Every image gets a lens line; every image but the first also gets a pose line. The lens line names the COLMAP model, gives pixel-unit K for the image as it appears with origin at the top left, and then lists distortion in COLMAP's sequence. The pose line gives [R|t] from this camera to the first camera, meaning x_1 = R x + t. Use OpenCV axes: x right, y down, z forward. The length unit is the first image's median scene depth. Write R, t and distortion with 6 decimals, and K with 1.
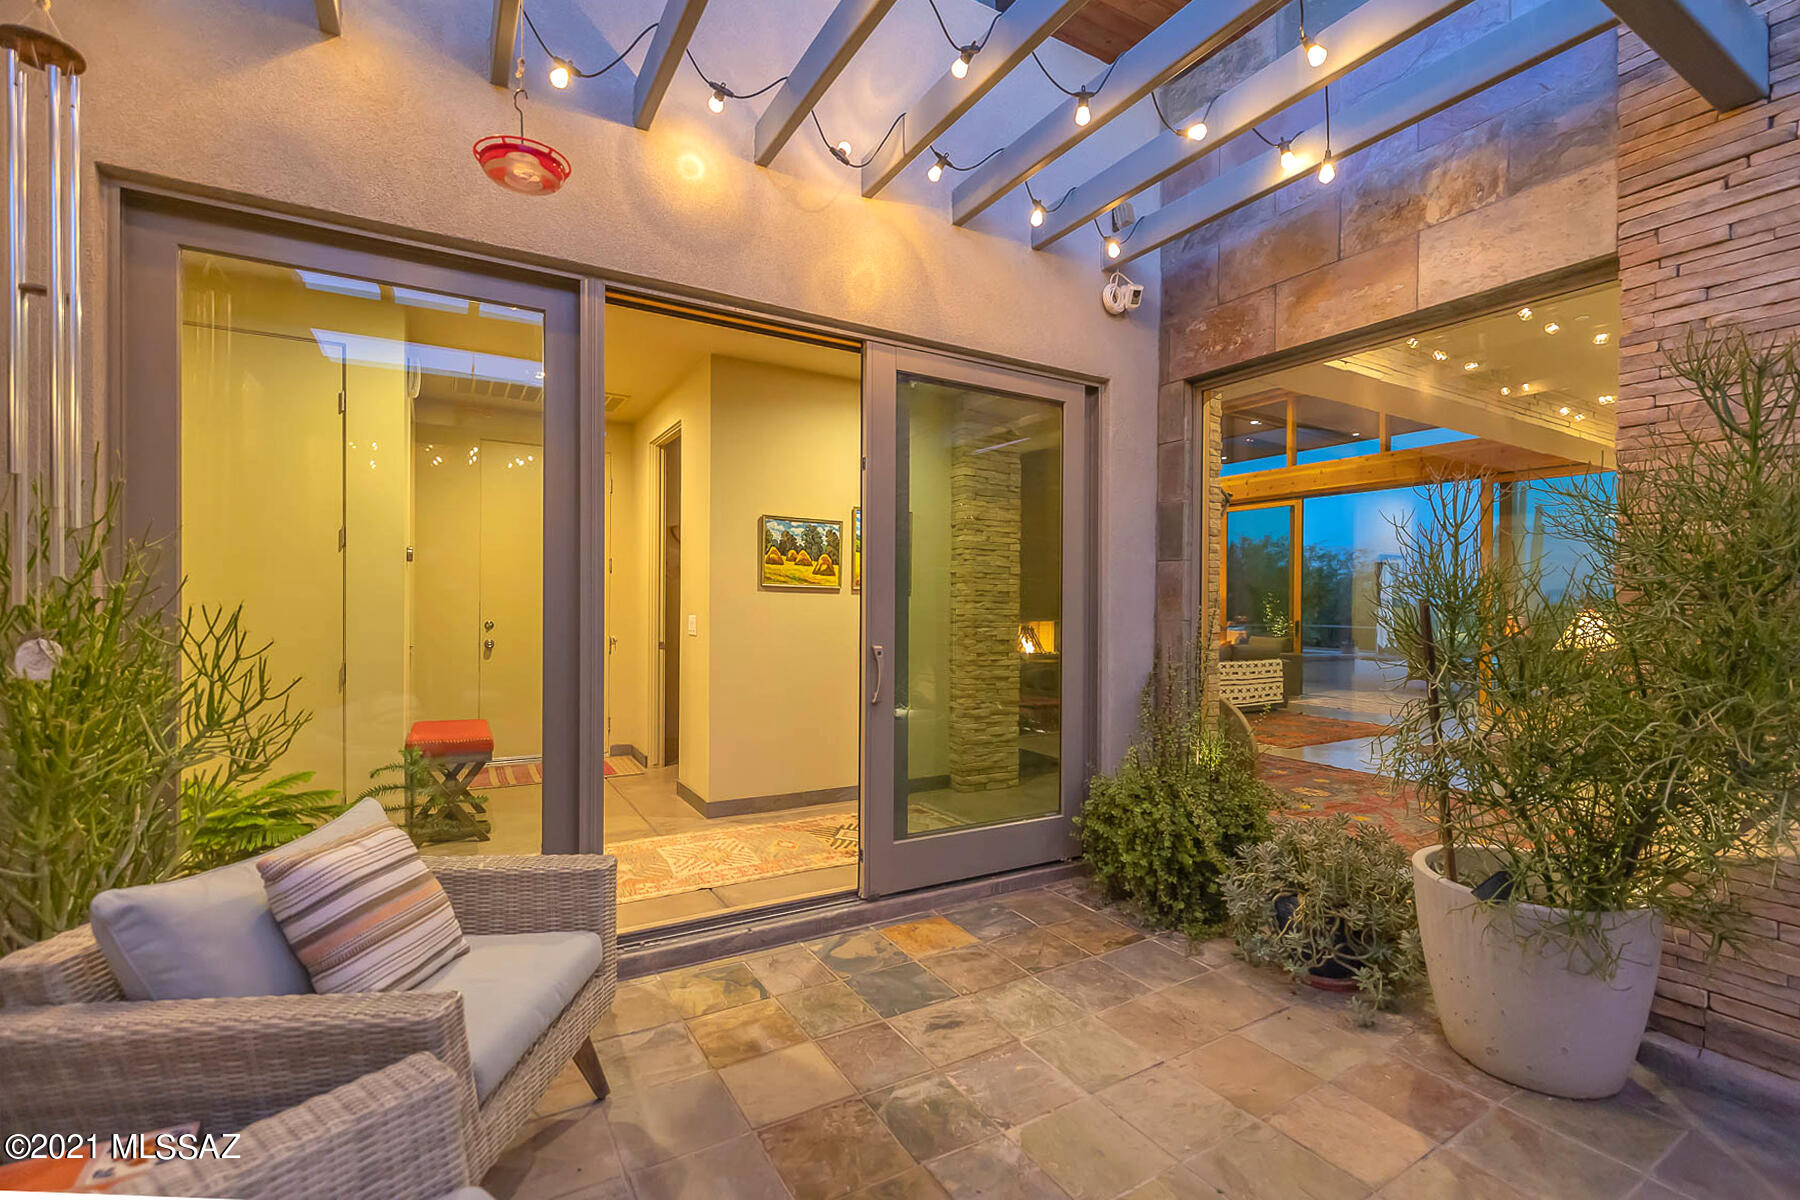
lens RADIAL K [[793.1, 0, 896.4], [0, 793.1, 611.1], [0, 0, 1]] dist [-0.000468, -0.000097]
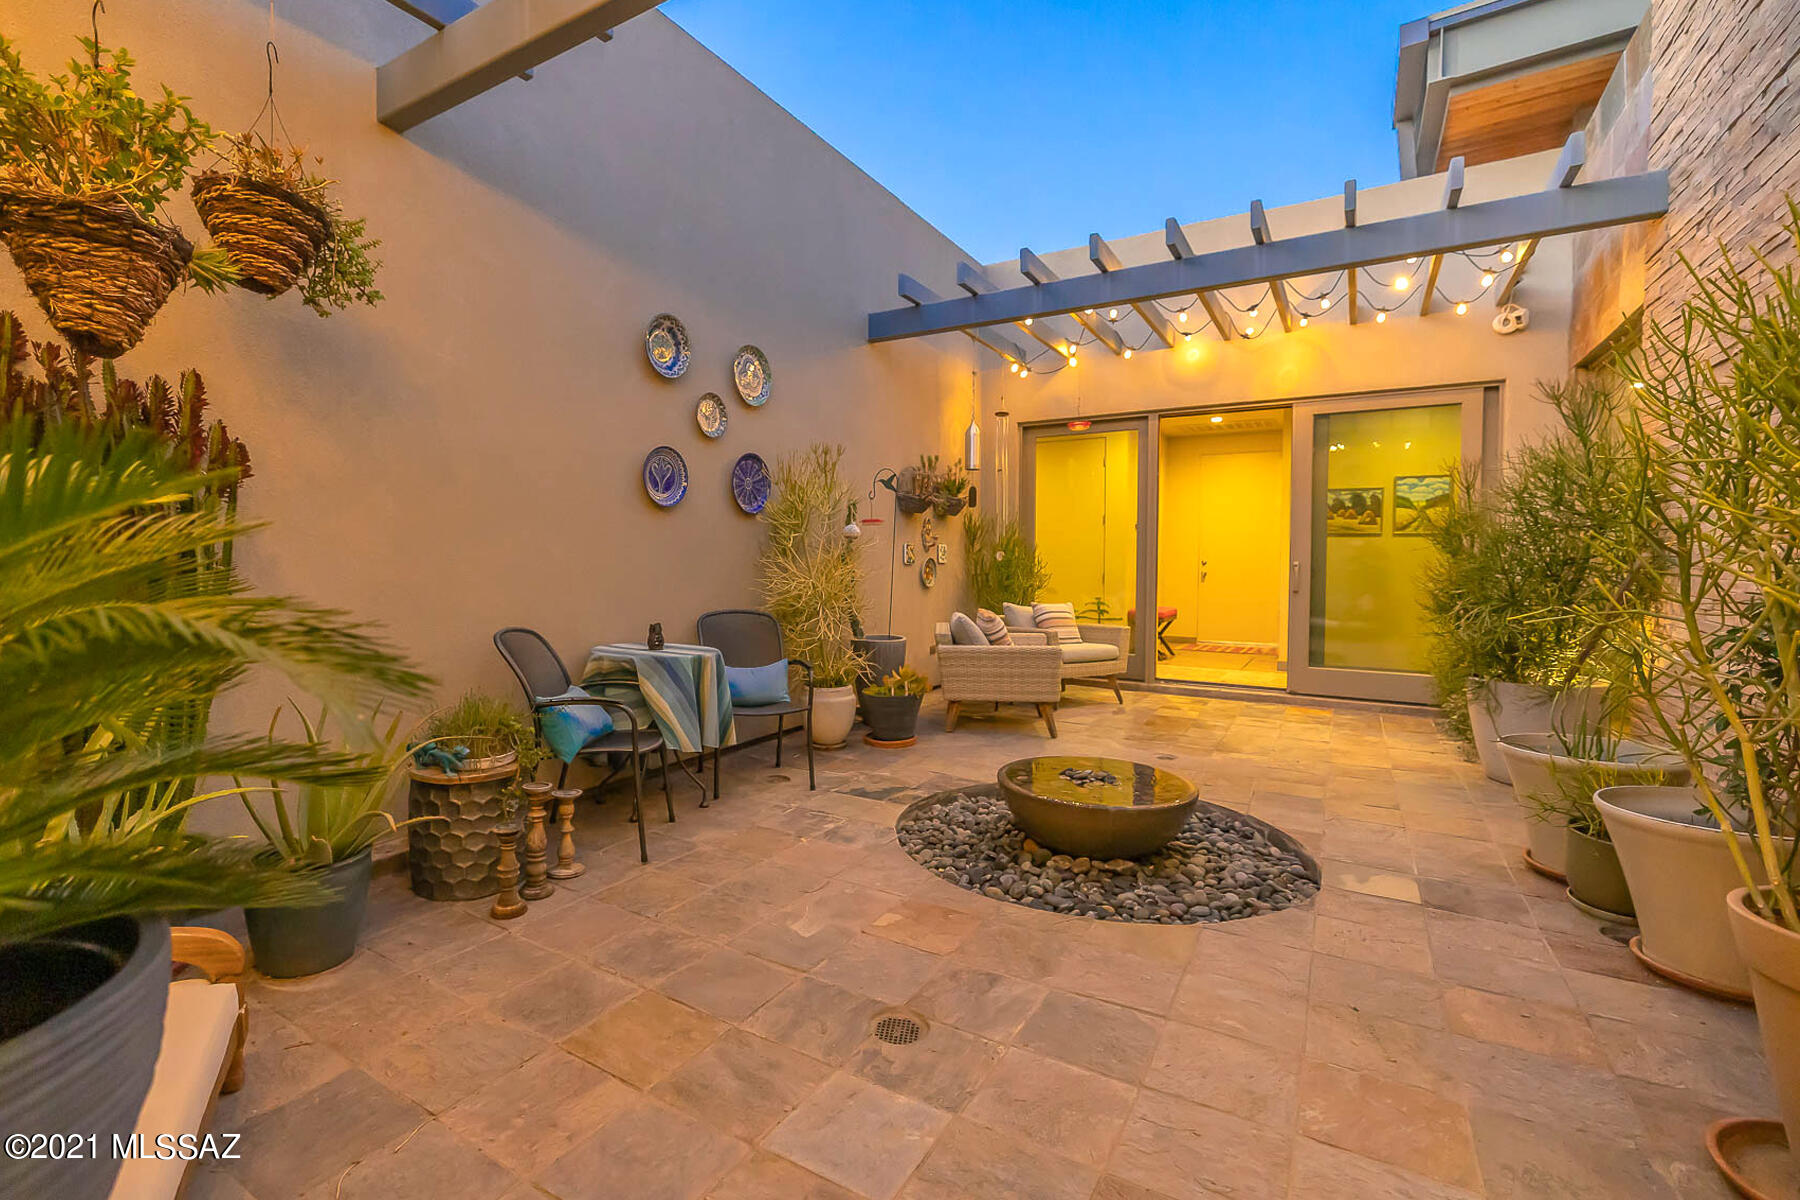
lens RADIAL K [[788.1, 0, 893.0], [0, 788.1, 577.2], [0, 0, 1]] dist [-0.000118, -0.000149]
pose [[0.492140, 0.010971, -0.870447, 0.979869], [-0.005042, 0.999940, 0.009753, 0.056801], [0.870501, -0.000411, 0.492166, -0.668835]]
